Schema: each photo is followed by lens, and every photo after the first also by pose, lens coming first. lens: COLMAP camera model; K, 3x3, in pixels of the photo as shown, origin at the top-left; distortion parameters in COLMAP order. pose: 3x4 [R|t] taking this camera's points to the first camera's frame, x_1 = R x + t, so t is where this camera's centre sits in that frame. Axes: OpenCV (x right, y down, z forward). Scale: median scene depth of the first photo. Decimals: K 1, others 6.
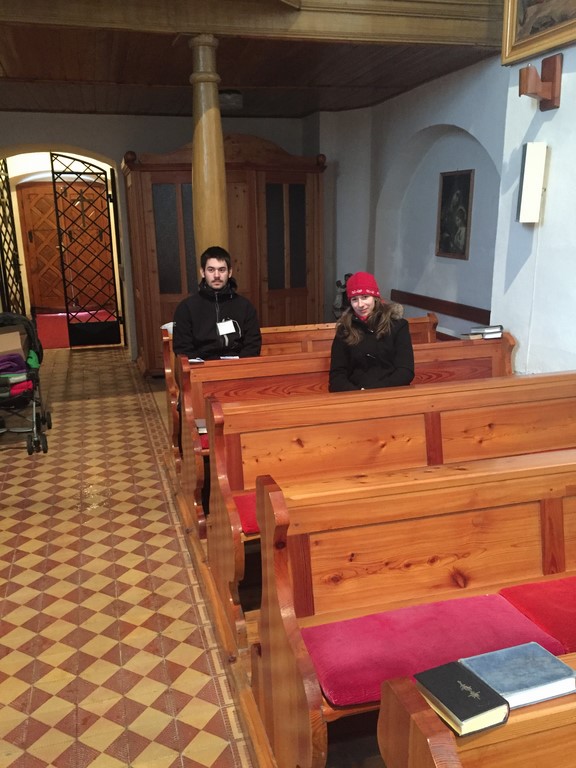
lens RADIAL K [[652.8, 0, 290.4], [0, 652.8, 388.2], [0, 0, 1]] dist [0.090096, -0.114357]
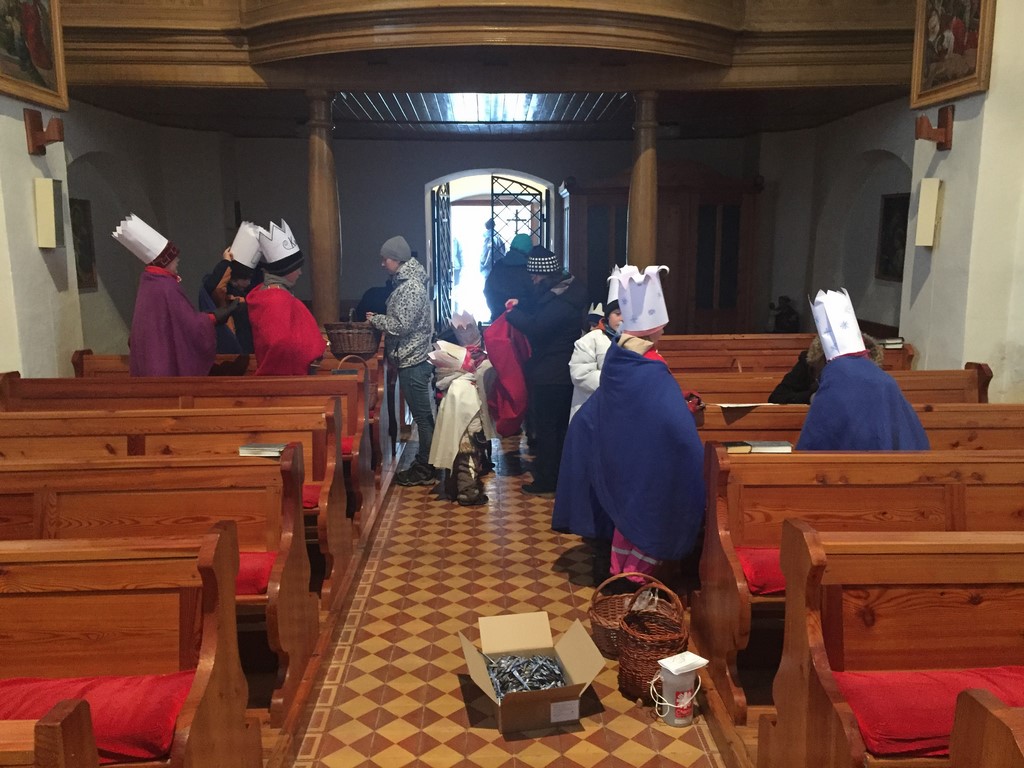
lens RADIAL K [[870.4, 0, 512.0], [0, 870.4, 384.0], [0, 0, 1]] dist [0.090096, -0.114357]
pose [[0.965537, 0.052721, -0.254872, 0.047118], [-0.073917, 0.994492, -0.074308, 0.092919], [0.249551, 0.090586, 0.964115, -0.382765]]
